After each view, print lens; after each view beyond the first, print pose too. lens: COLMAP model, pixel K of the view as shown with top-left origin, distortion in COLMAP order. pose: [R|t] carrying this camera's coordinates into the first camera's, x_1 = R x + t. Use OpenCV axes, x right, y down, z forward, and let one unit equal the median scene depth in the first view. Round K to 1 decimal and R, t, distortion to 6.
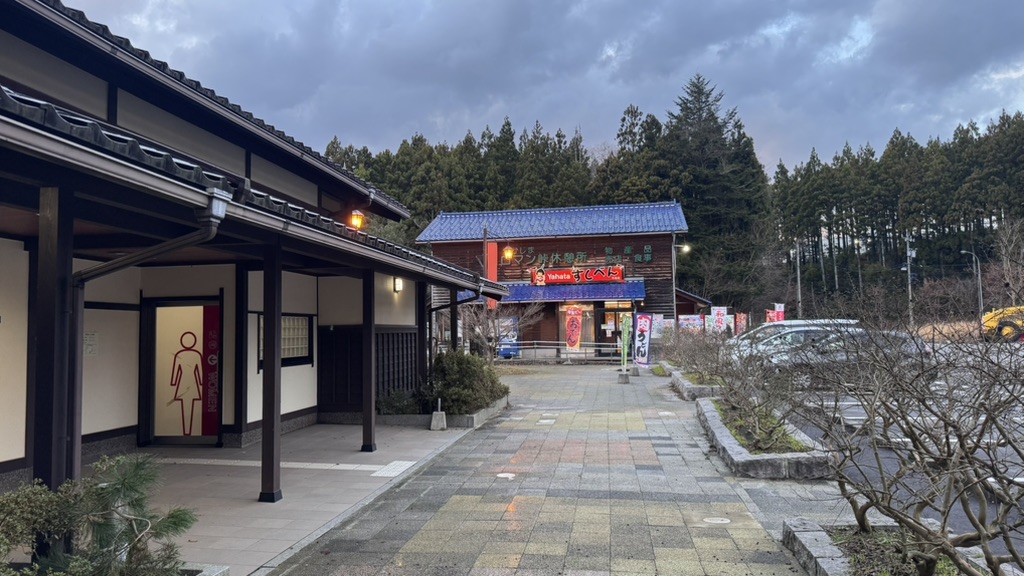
lens RADIAL K [[738.8, 0, 512.0], [0, 738.8, 288.0], [0, 0, 1]] dist [0.066444, -0.139699]
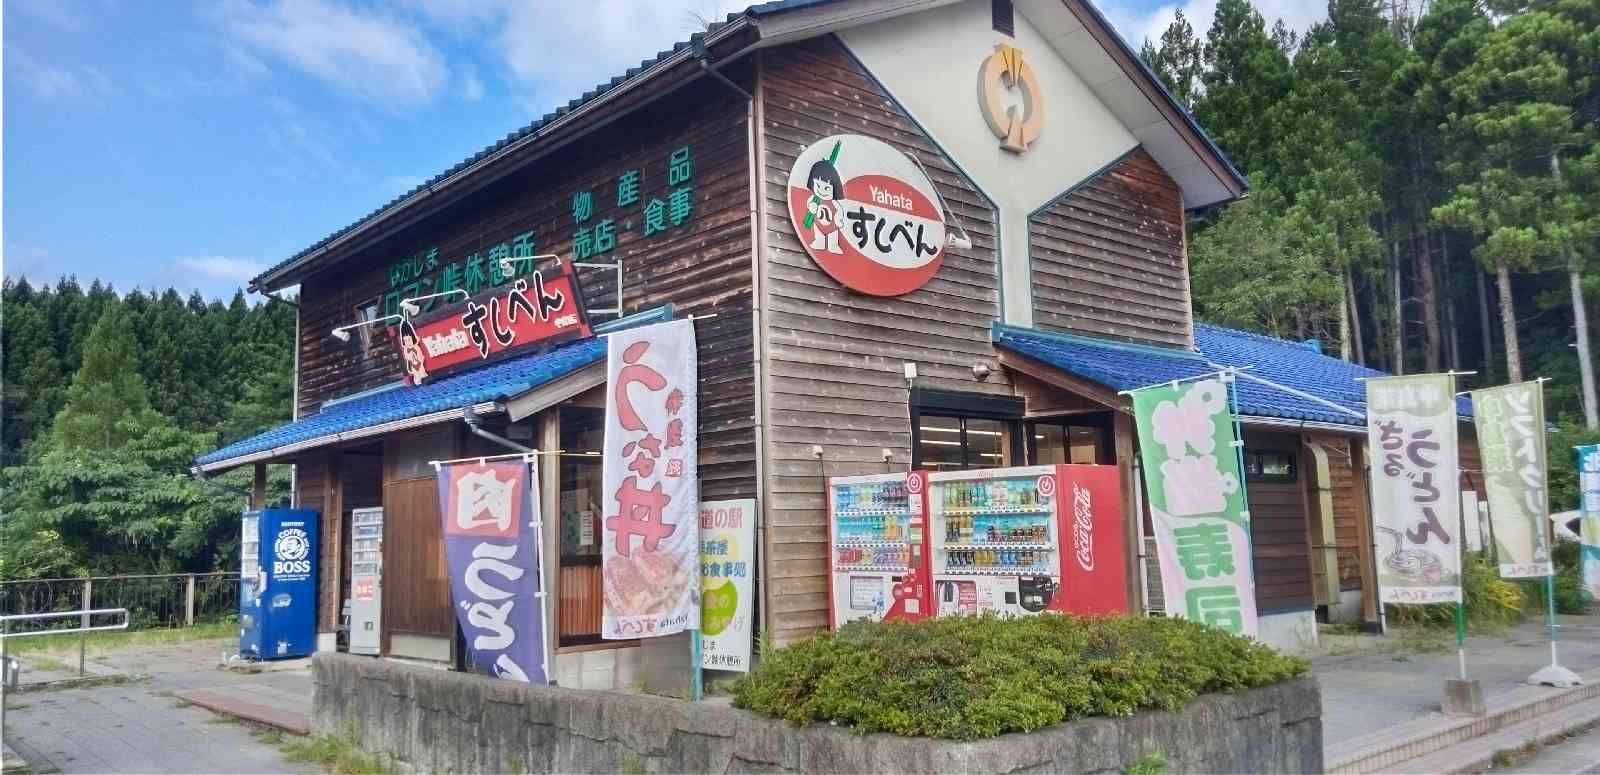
lens RADIAL K [[1190.2, 0, 824.0], [0, 1190.2, 394.3], [0, 0, 1]] dist [0.055266, -0.111146]
pose [[0.786395, -0.079641, -0.612569, 0.218197], [0.056493, 0.996771, -0.057069, 0.017236], [0.615136, 0.010273, 0.788354, 0.399611]]
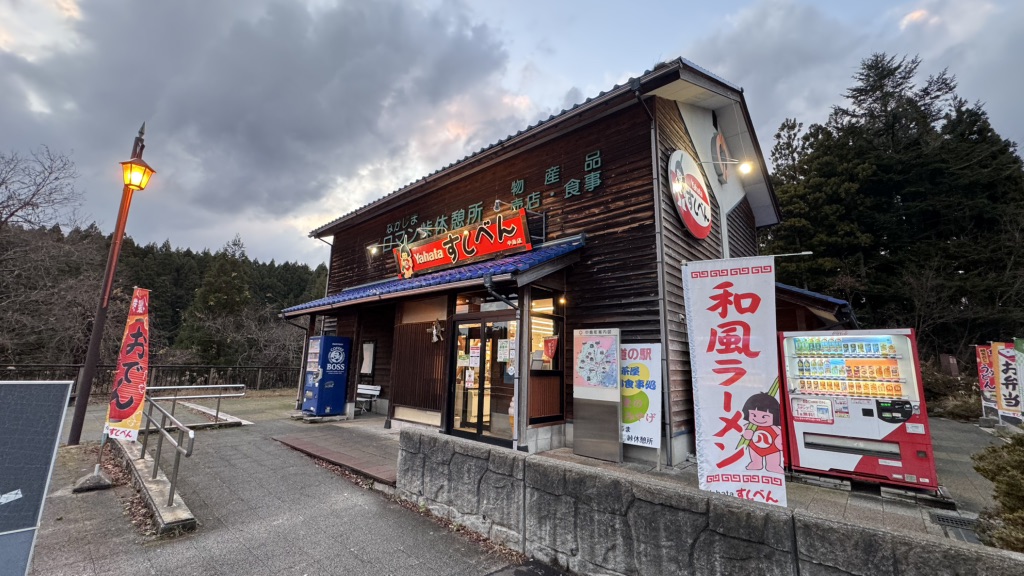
lens RADIAL K [[414.5, 0, 509.4], [0, 414.5, 283.2], [0, 0, 1]] dist [-0.003642, 0.000126]
pose [[0.839019, -0.070766, -0.539480, 0.135956], [-0.002056, 0.991087, -0.133204, 0.020905], [0.544098, 0.112870, 0.831395, 0.422010]]
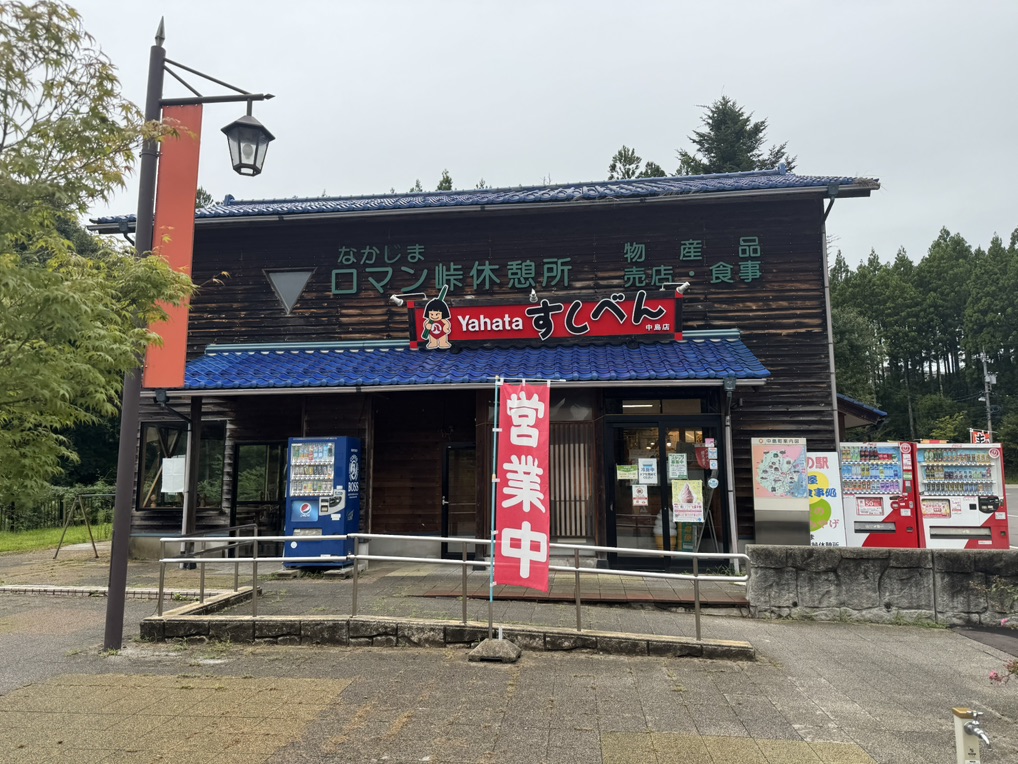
lens RADIAL K [[718.9, 0, 506.2], [0, 718.9, 384.7], [0, 0, 1]] dist [0.129087, -0.271056]
pose [[0.999133, 0.018877, 0.037104, 0.031136], [-0.016376, 0.997645, -0.066606, 0.018543], [-0.038274, 0.065941, 0.997089, 0.352998]]
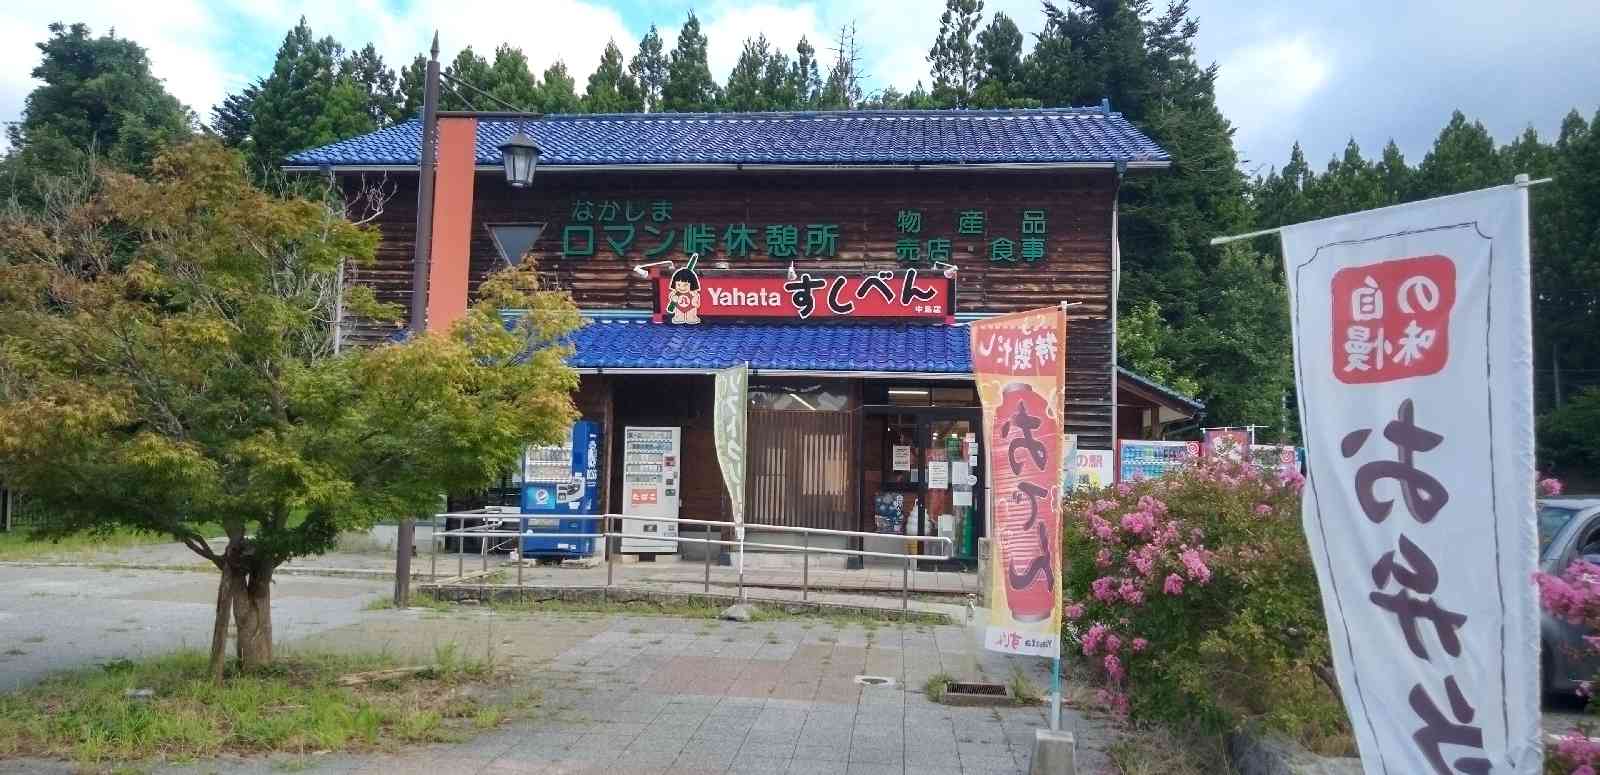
lens RADIAL K [[1190.2, 0, 824.0], [0, 1190.2, 394.3], [0, 0, 1]] dist [0.055266, -0.111146]
pose [[0.996592, 0.044478, 0.069465, 0.033637], [-0.044241, 0.999009, -0.004947, 0.013511], [-0.069616, 0.001857, 0.997572, 0.266965]]
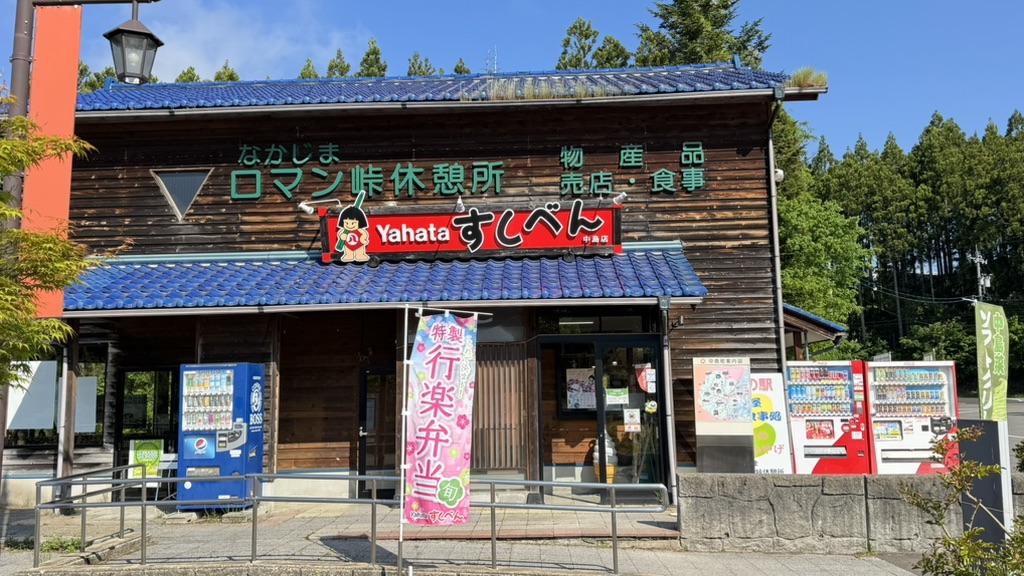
lens RADIAL K [[843.8, 0, 524.1], [0, 843.8, 288.4], [0, 0, 1]] dist [0.169684, -0.392445]
pose [[0.992254, 0.015147, 0.123295, 0.034845], [-0.007040, 0.997799, -0.065930, 0.016102], [-0.124022, 0.064551, 0.990178, 0.340634]]
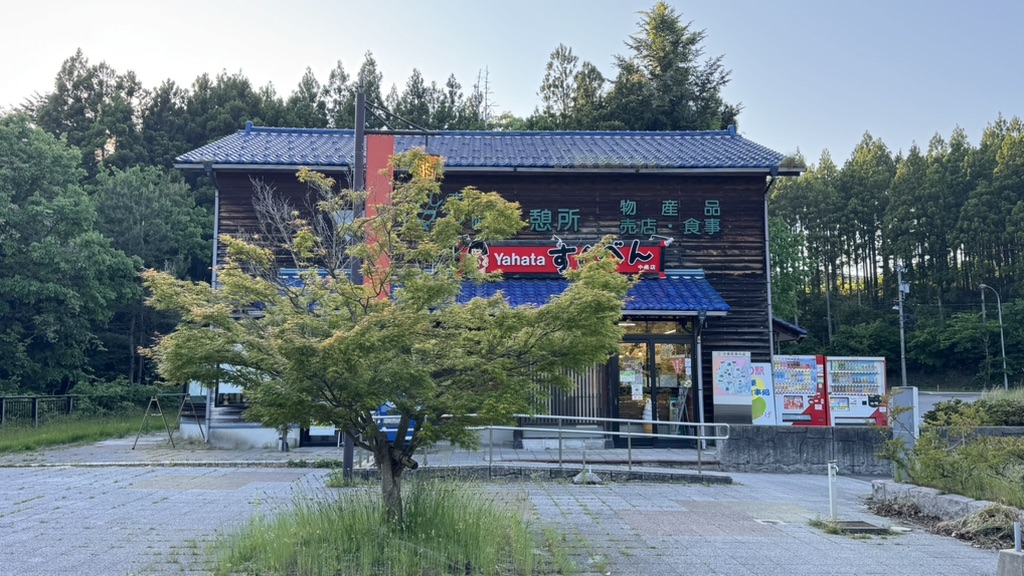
lens RADIAL K [[844.5, 0, 522.9], [0, 844.5, 285.4], [0, 0, 1]] dist [0.161295, -0.362135]
pose [[0.979496, 0.039838, 0.197487, -0.017522], [-0.028921, 0.997906, -0.057863, 0.015201], [-0.199378, 0.050965, 0.978596, 0.268590]]
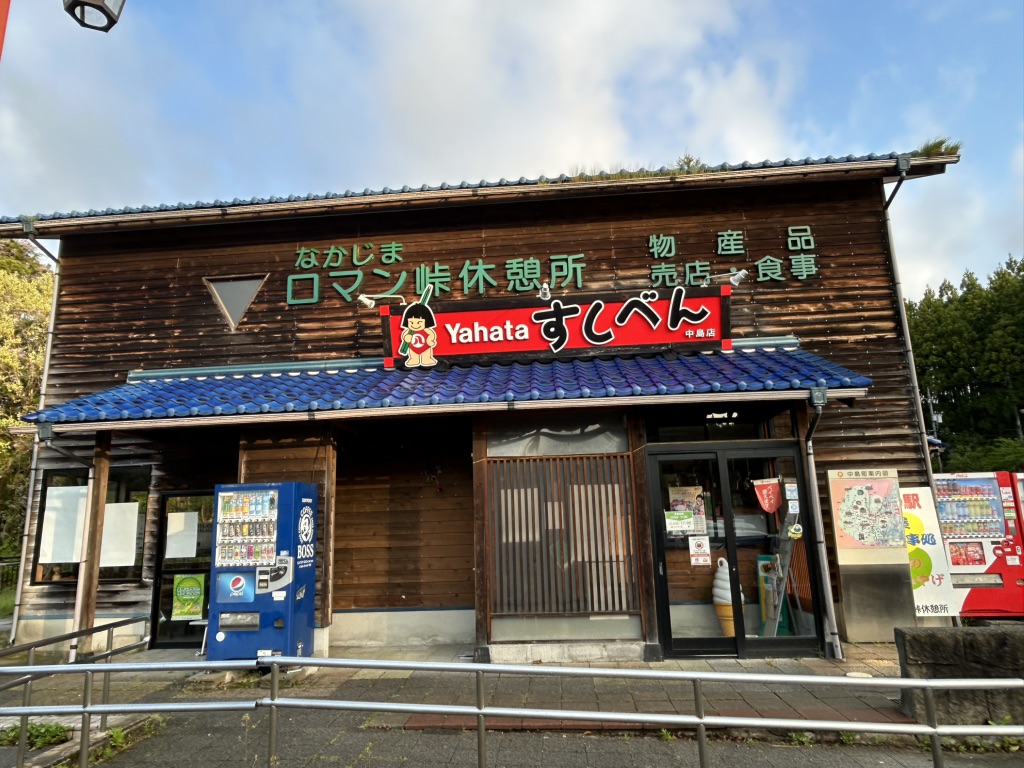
lens RADIAL K [[658.7, 0, 512.0], [0, 658.7, 384.0], [0, 0, 1]] dist [-0.002077, -0.004258]
pose [[0.996490, 0.004683, 0.083580, 0.027720], [0.007583, 0.989280, -0.145837, 0.020084], [-0.083367, 0.145959, 0.985772, 0.404352]]
